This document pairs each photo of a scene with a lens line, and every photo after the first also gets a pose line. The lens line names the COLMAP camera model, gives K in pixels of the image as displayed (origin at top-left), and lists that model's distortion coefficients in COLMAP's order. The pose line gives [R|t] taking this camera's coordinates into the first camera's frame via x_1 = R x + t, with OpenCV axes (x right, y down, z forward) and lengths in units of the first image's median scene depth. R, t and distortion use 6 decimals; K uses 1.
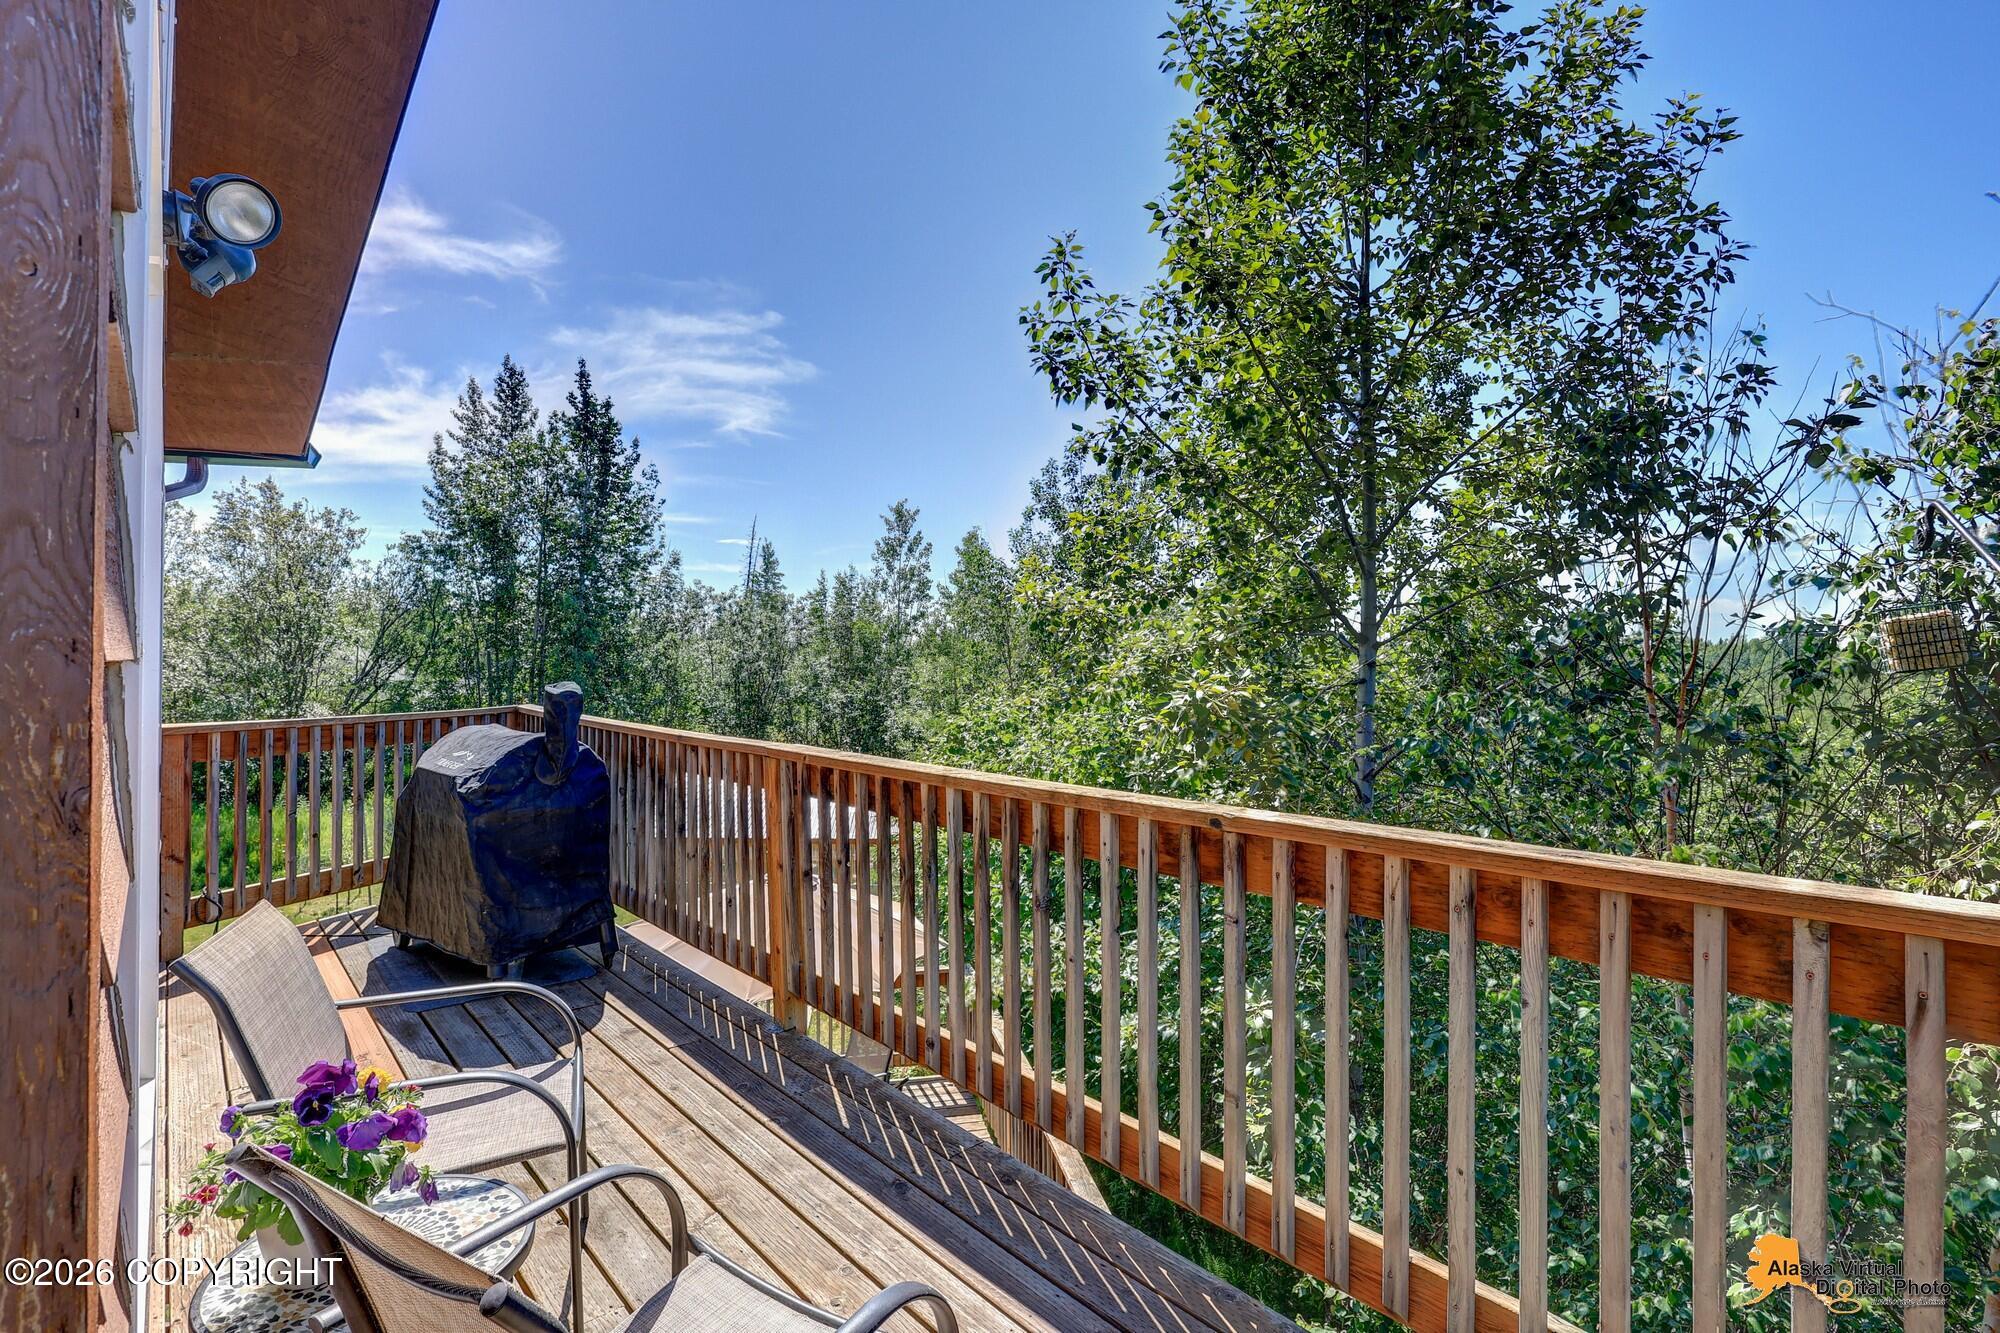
lens RADIAL K [[943.0, 0, 994.7], [0, 943.0, 656.8], [0, 0, 1]] dist [0.000894, 0.000577]
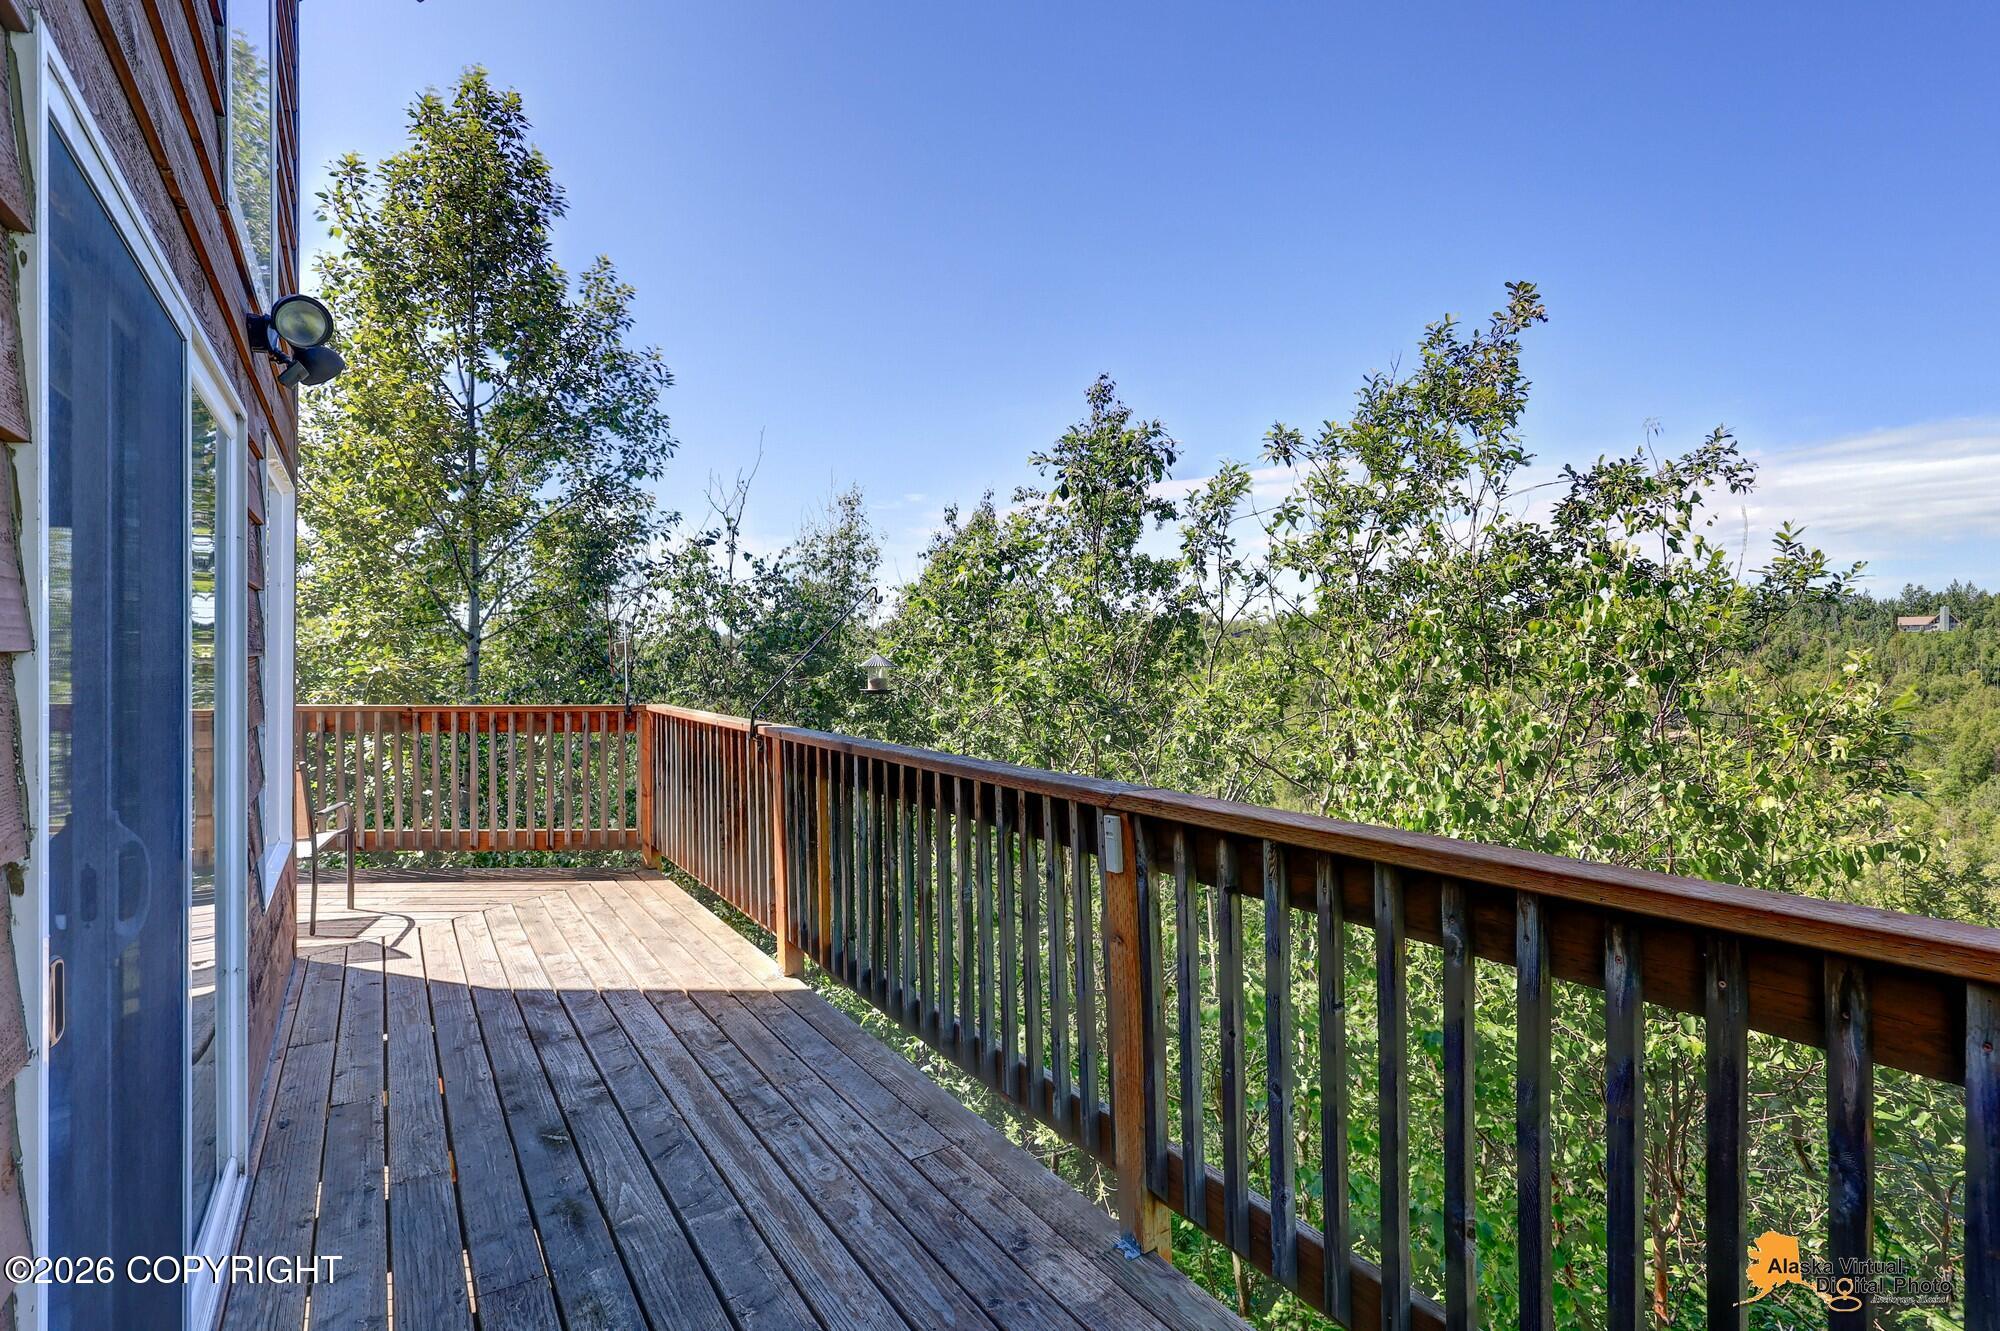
lens RADIAL K [[954.9, 0, 998.1], [0, 954.9, 659.5], [0, 0, 1]] dist [-0.002029, -0.000501]
pose [[0.643567, -0.002024, 0.765387, -0.266600], [-0.011288, 0.999863, 0.012135, -0.010702], [-0.765307, -0.016450, 0.643456, -0.716053]]
